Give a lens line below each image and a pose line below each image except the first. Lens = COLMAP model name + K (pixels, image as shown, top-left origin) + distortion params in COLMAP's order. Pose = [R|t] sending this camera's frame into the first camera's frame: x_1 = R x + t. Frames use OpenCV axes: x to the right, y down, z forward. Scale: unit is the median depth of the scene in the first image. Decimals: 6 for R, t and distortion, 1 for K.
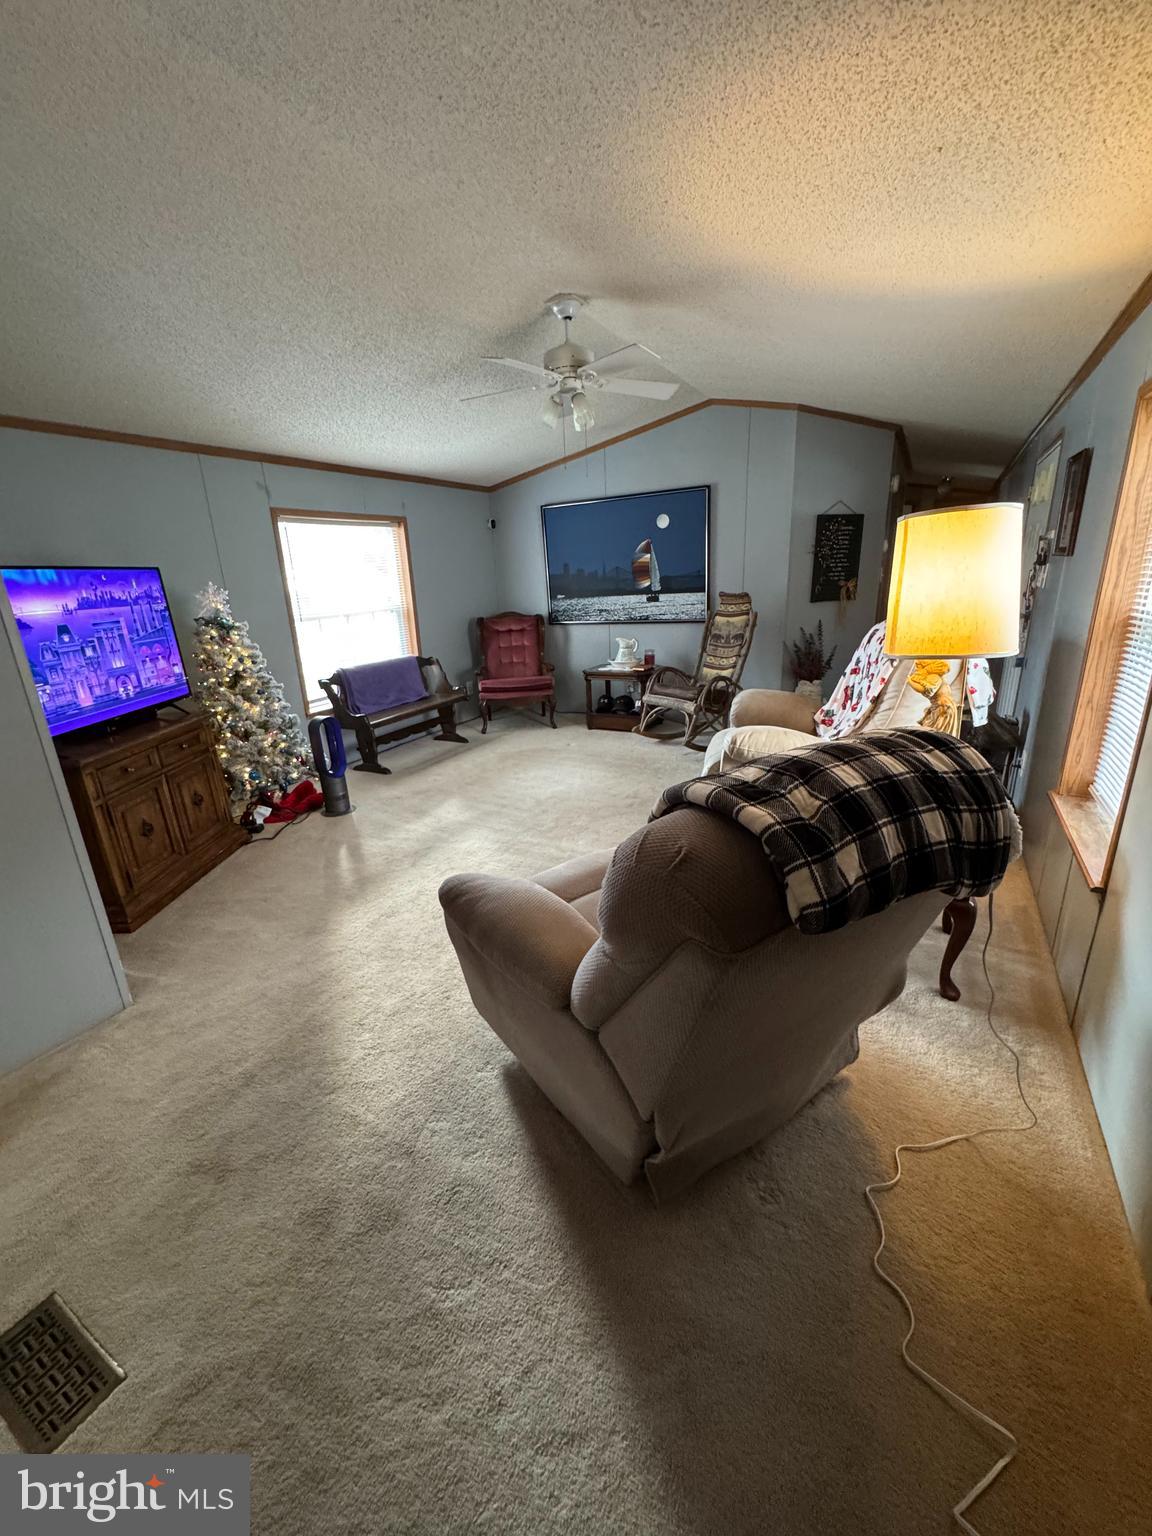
lens RADIAL K [[615.9, 0, 573.8], [0, 615.9, 771.1], [0, 0, 1]] dist [-0.001372, -0.000095]
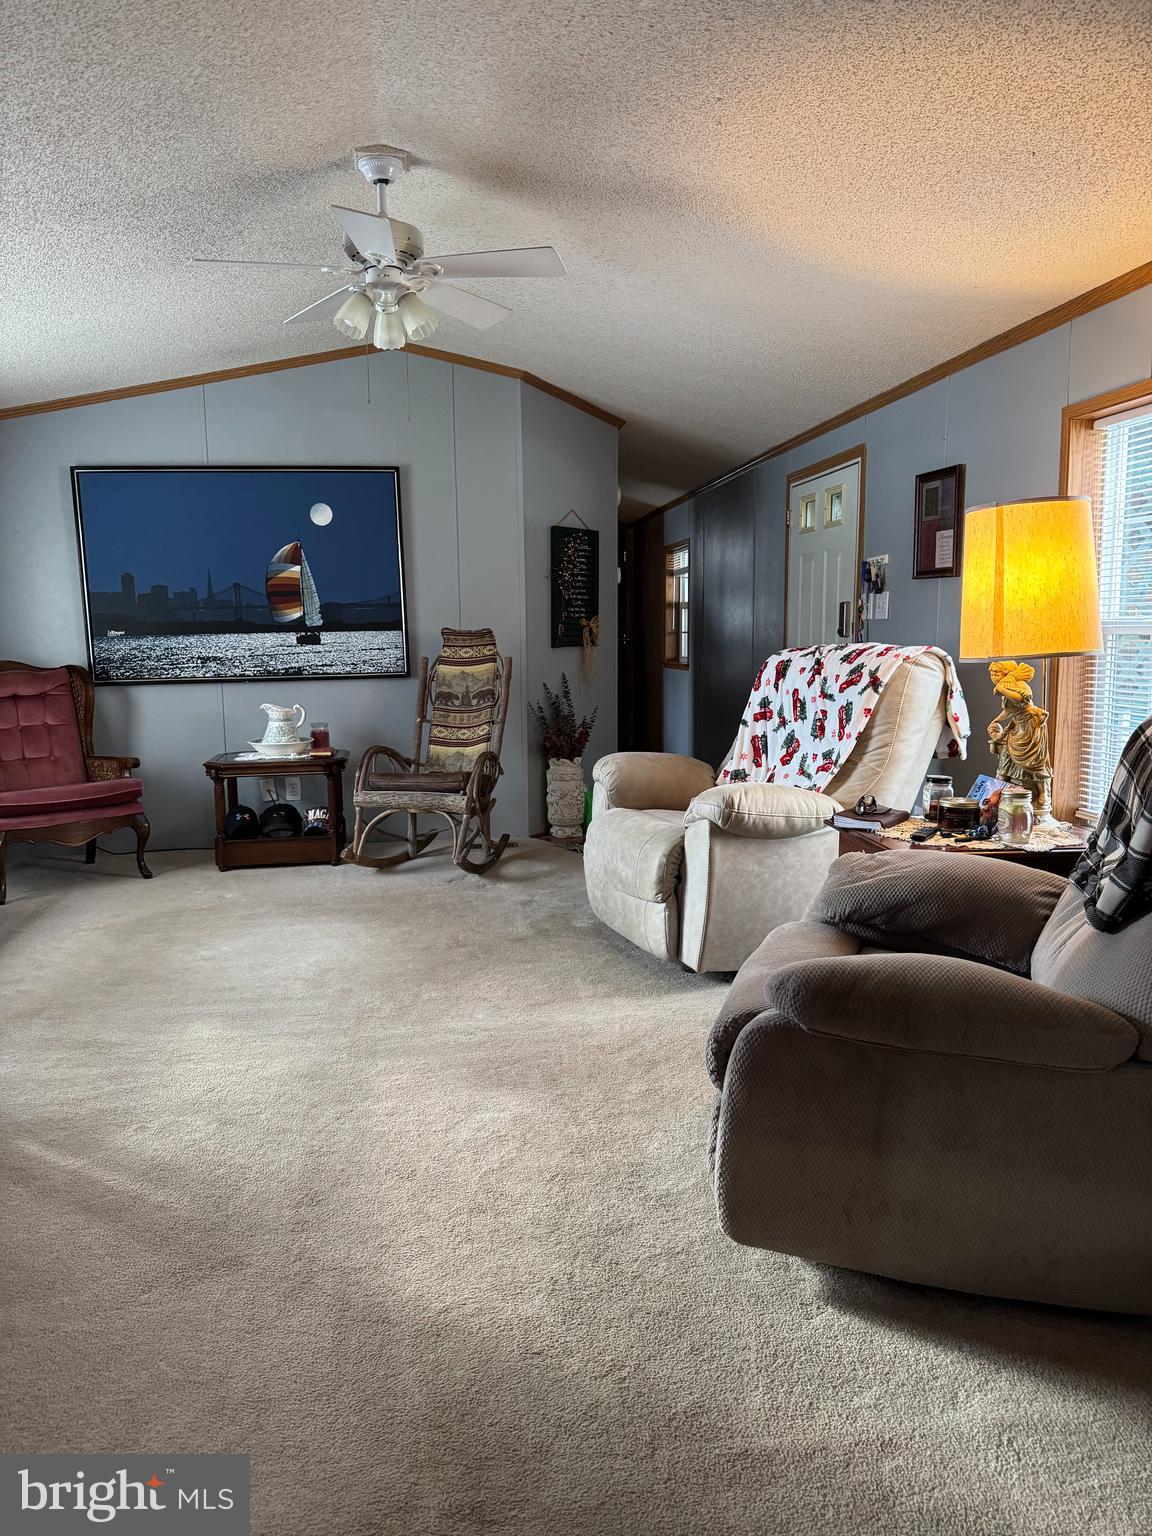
lens RADIAL K [[1071.4, 0, 582.9], [0, 1071.4, 772.6], [0, 0, 1]] dist [0.108716, -0.153970]
pose [[0.793731, -0.052744, 0.605978, -0.326335], [0.165748, 0.977289, -0.132040, 0.027139], [-0.585251, 0.205243, 0.784447, 0.067916]]
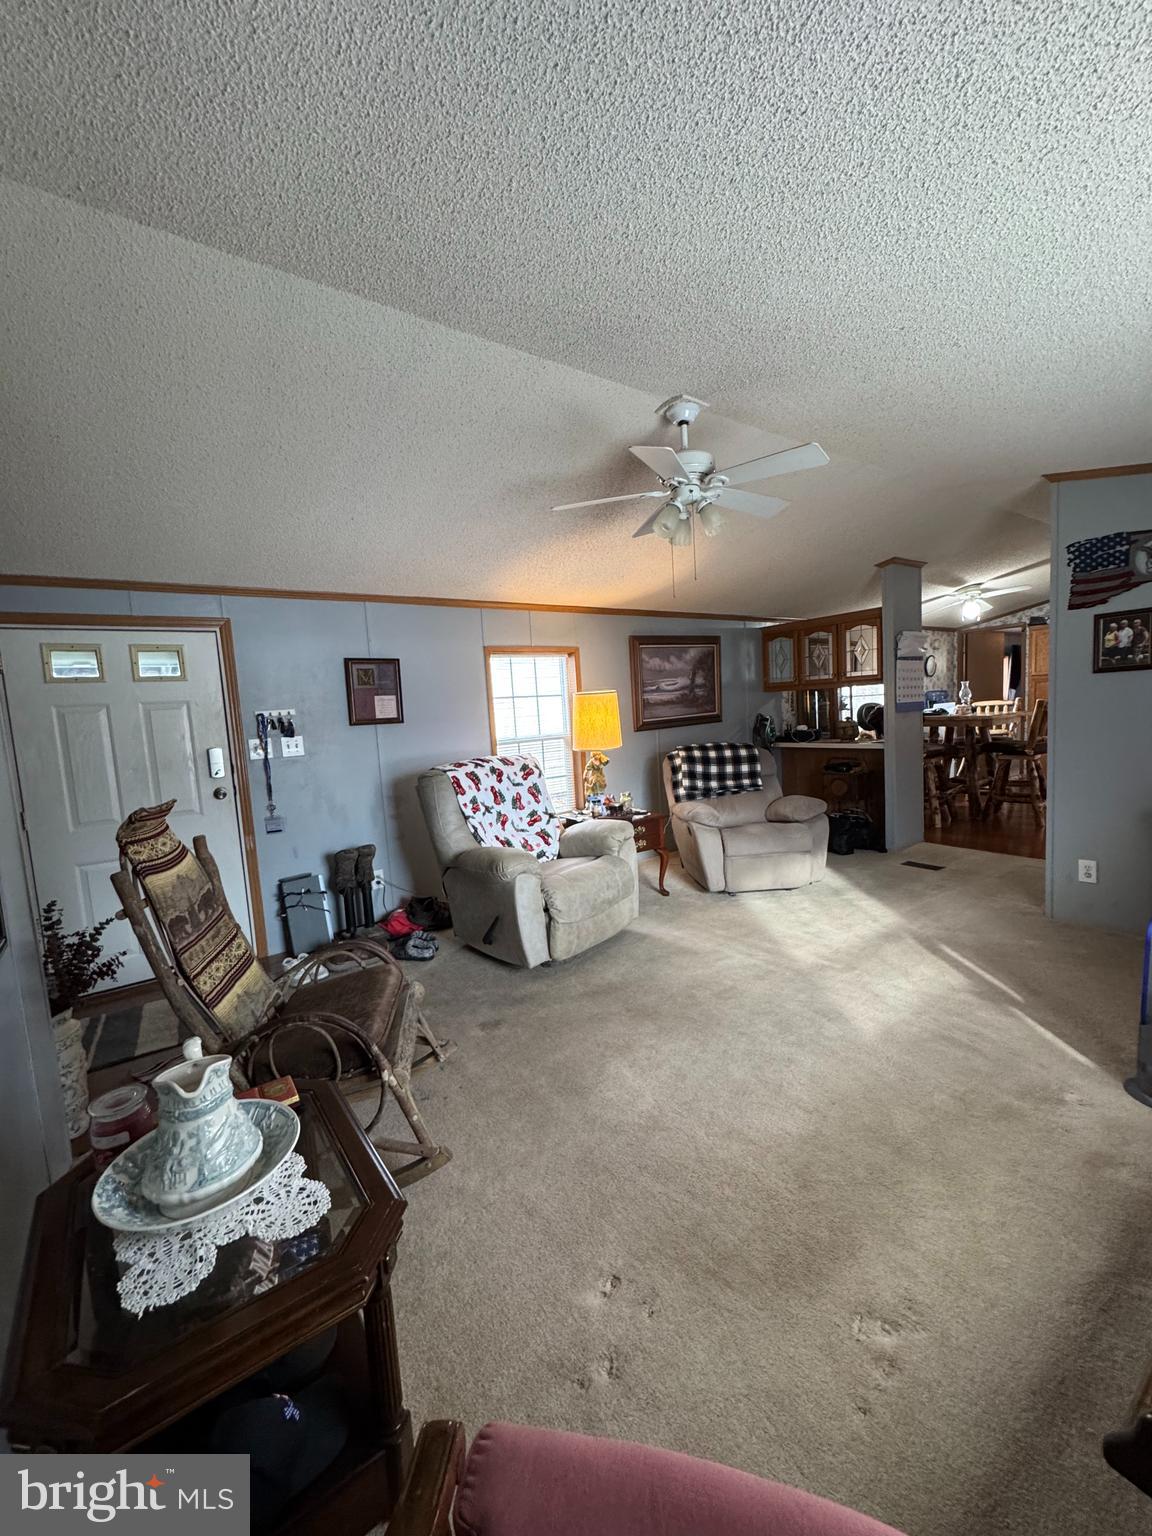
lens RADIAL K [[613.6, 0, 576.0], [0, 613.6, 768.0], [0, 0, 1]] dist [0.000801, -0.000015]
pose [[-0.899532, 0.050669, 0.433907, -0.130696], [0.219797, 0.910869, 0.349296, -0.367850], [-0.377534, 0.409574, -0.830492, 1.151030]]
